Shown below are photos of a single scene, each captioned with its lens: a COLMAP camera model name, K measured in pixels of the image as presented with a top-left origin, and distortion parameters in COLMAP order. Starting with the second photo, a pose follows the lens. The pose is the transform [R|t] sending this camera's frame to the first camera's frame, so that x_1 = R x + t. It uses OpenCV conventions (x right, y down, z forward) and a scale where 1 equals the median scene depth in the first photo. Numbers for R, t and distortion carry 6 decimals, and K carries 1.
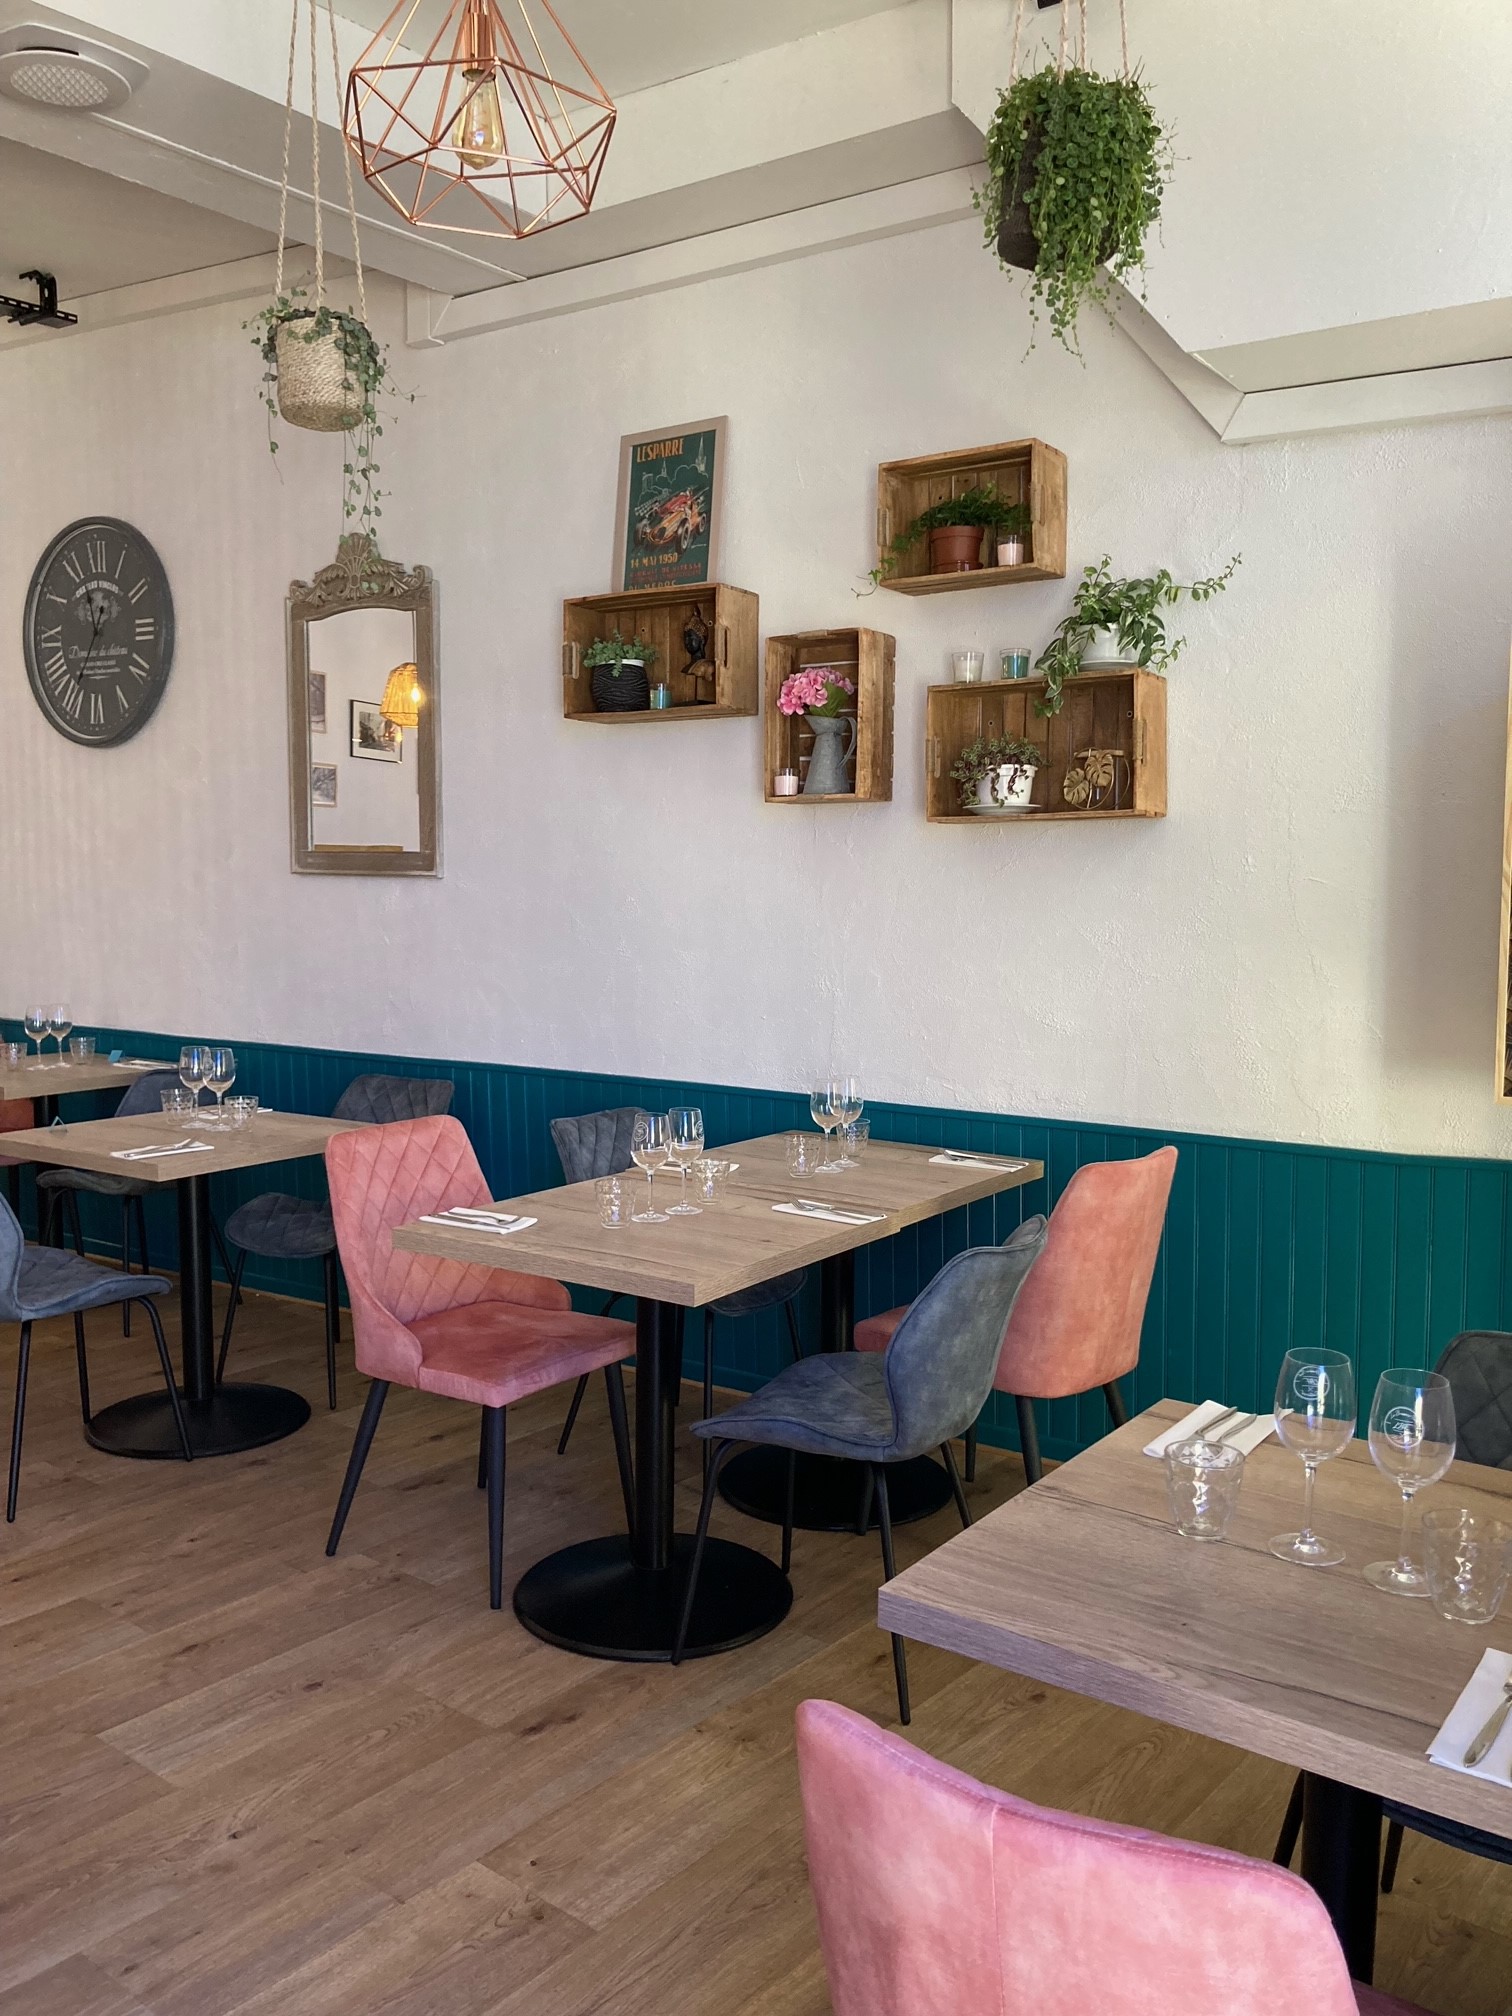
lens RADIAL K [[1719.6, 0, 756.0], [0, 1719.6, 1008.0], [0, 0, 1]] dist [0.068095, -0.077567]
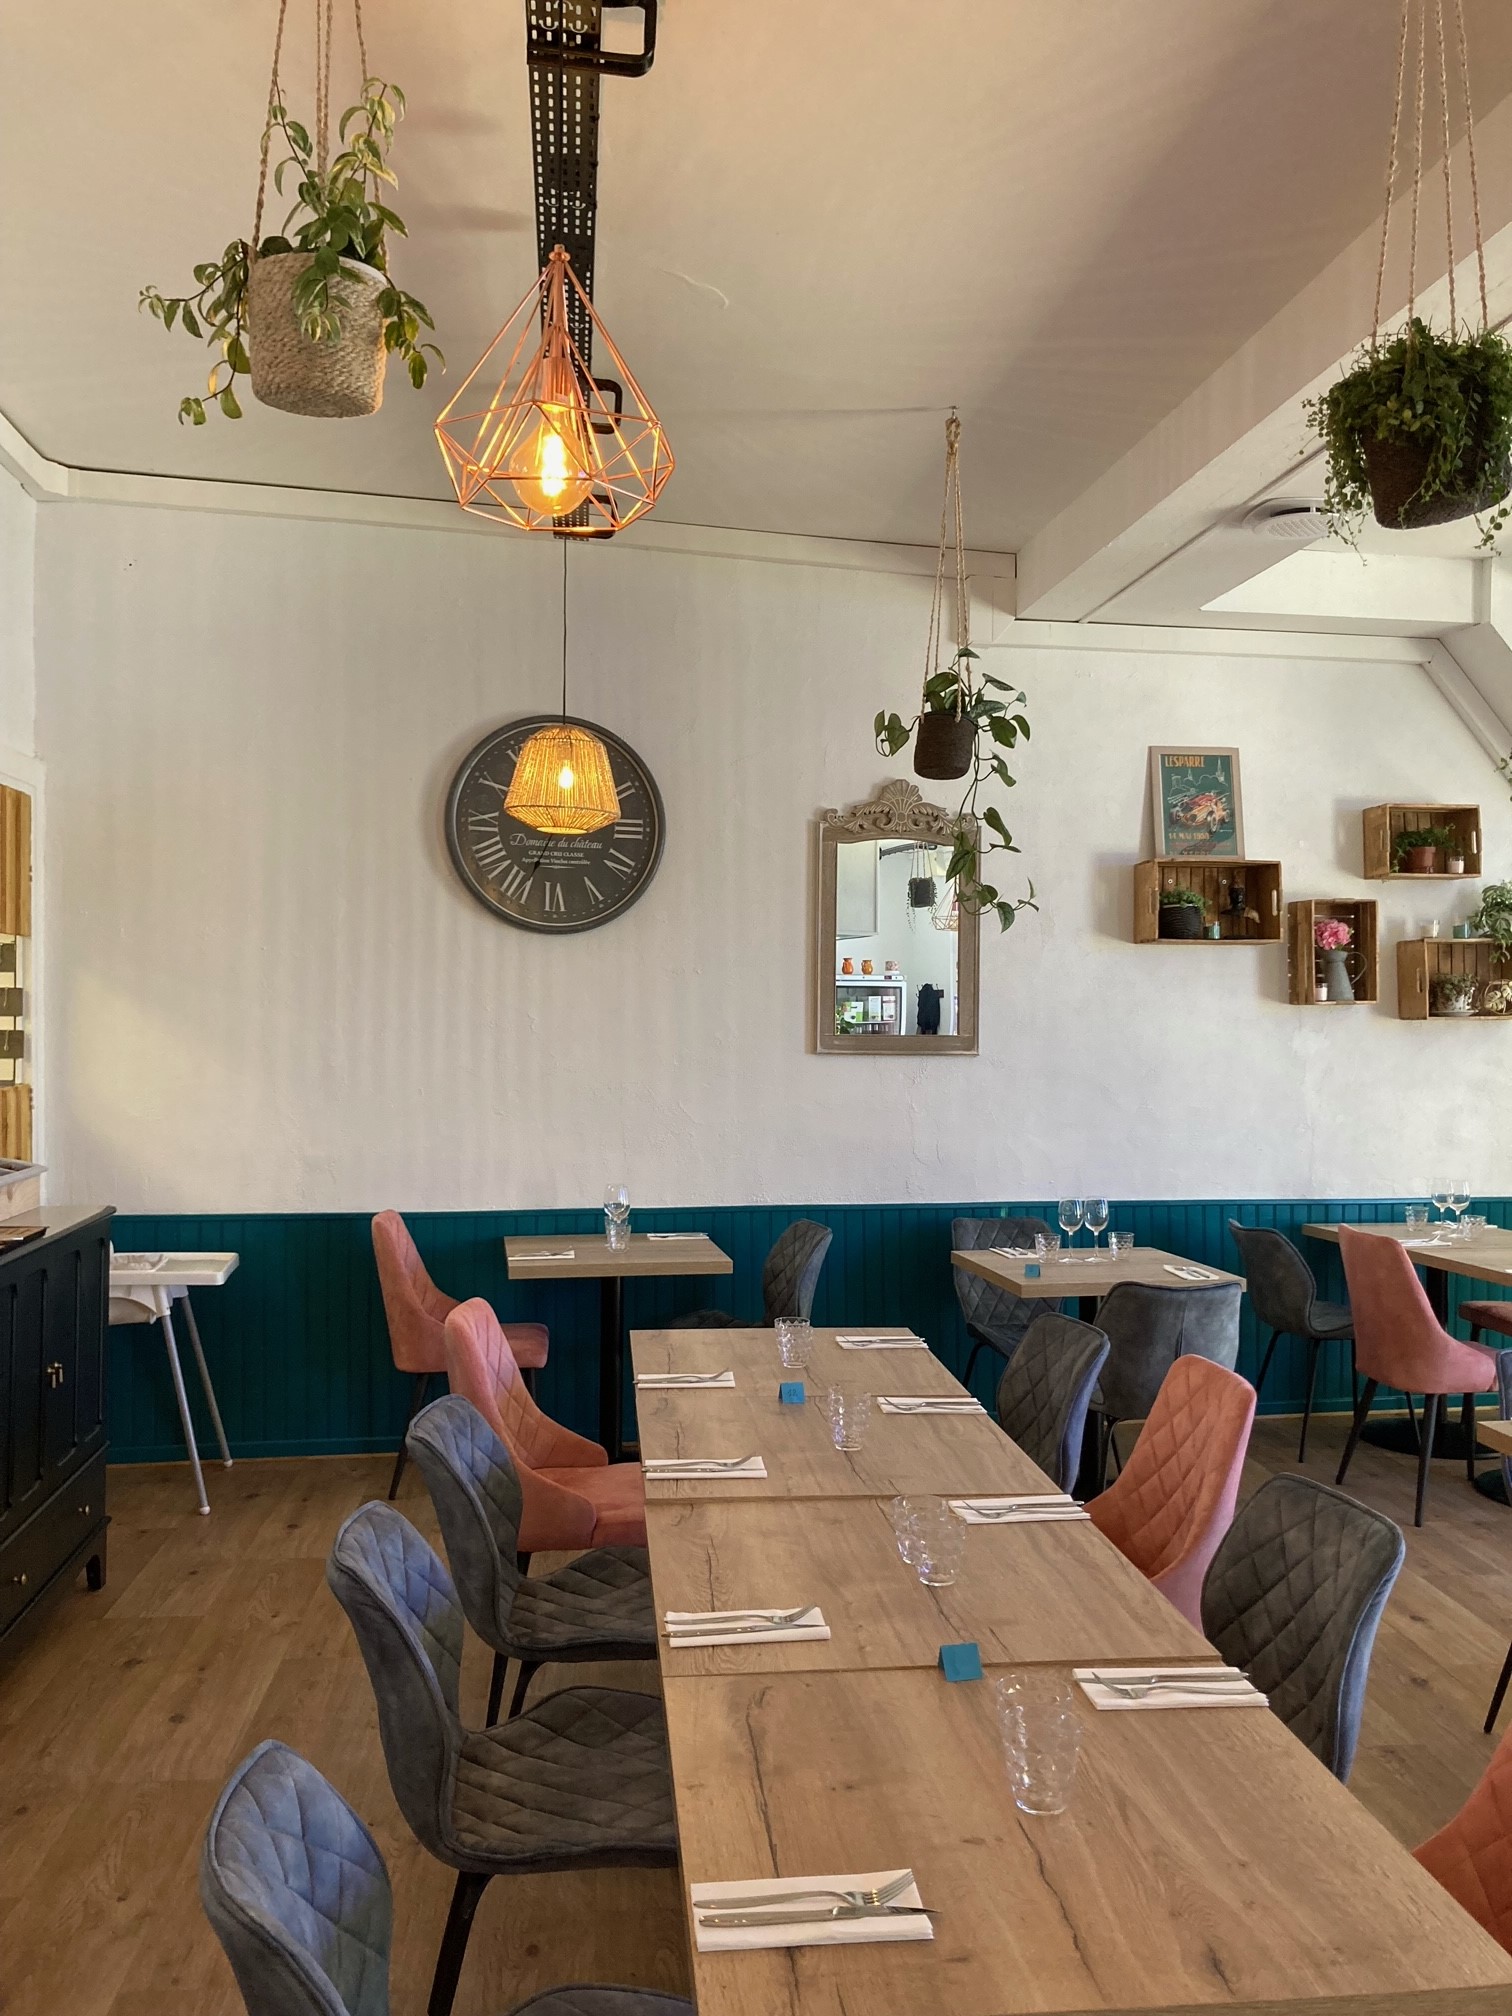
lens RADIAL K [[1719.6, 0, 756.0], [0, 1719.6, 1008.0], [0, 0, 1]] dist [0.068095, -0.077567]
pose [[0.711275, -0.002374, 0.702910, -1.335703], [0.048595, 0.997768, -0.045803, -0.068807], [-0.701232, 0.066736, 0.709803, 0.244474]]
